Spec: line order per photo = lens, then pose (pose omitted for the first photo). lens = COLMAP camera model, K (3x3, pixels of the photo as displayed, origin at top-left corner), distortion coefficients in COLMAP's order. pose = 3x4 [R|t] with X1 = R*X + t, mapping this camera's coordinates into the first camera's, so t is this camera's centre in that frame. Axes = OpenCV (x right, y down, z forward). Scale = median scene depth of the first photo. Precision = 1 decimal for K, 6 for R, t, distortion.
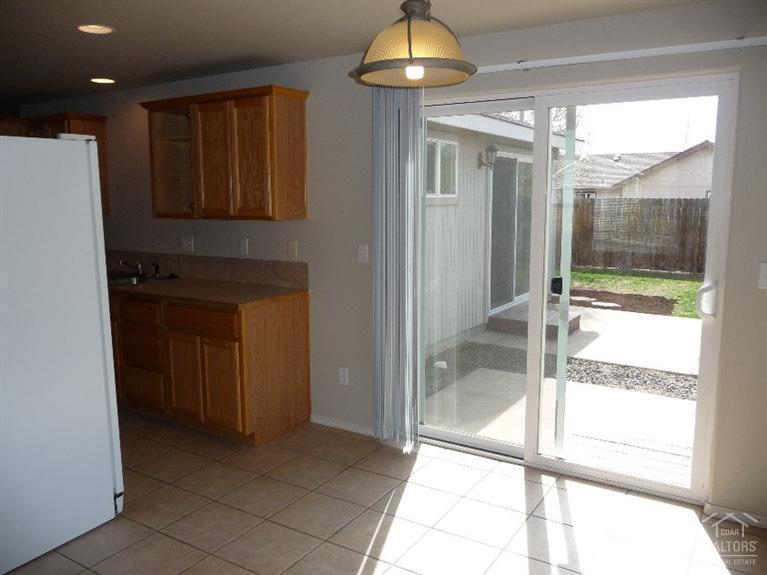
lens RADIAL K [[624.0, 0, 383.5], [0, 624.0, 287.5], [0, 0, 1]] dist [-0.016294, -0.008021]
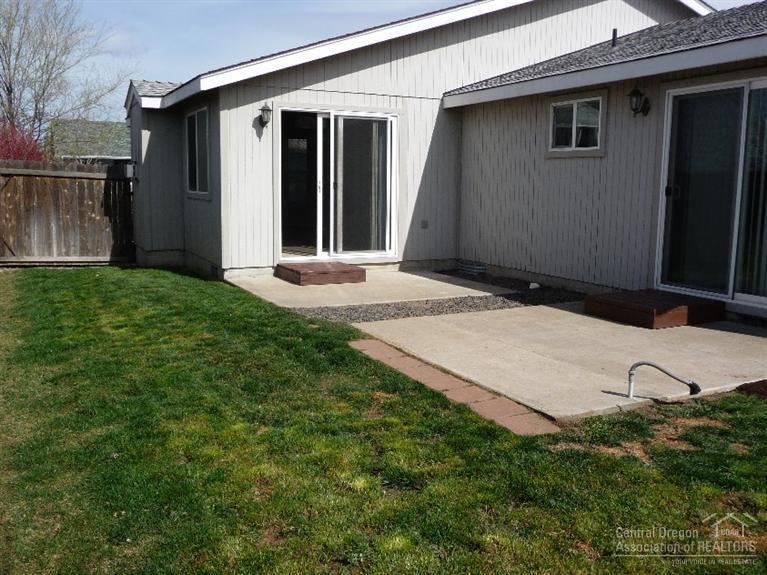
lens RADIAL K [[717.7, 0, 383.5], [0, 717.7, 287.5], [0, 0, 1]] dist [0.003933, 0.000380]
pose [[-0.501427, 0.127784, -0.855711, 1.291519], [-0.131077, 0.966397, 0.221121, -0.133474], [0.855213, 0.223041, -0.467829, 1.243934]]
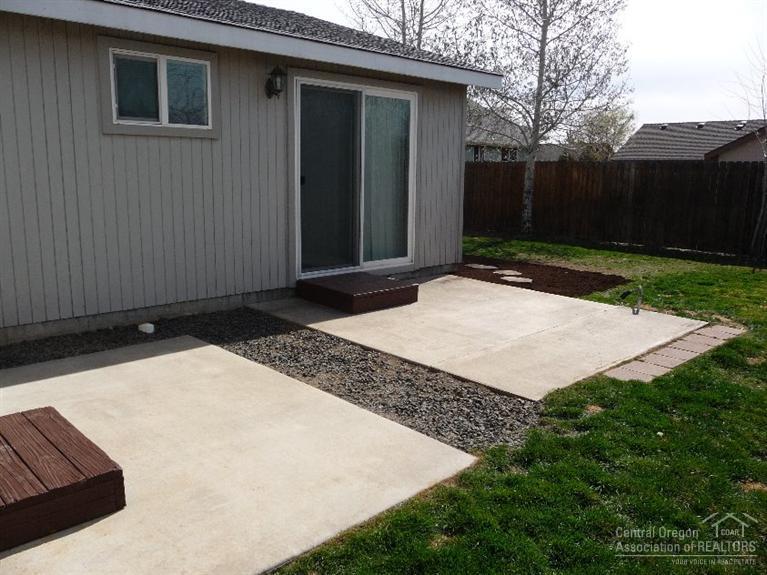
lens RADIAL K [[624.0, 0, 383.5], [0, 624.0, 287.5], [0, 0, 1]] dist [-0.016294, -0.008021]
pose [[0.972848, 0.061488, -0.223126, 0.510562], [-0.052173, 0.997512, 0.047408, 0.012050], [0.225486, -0.034480, 0.973636, 0.231095]]
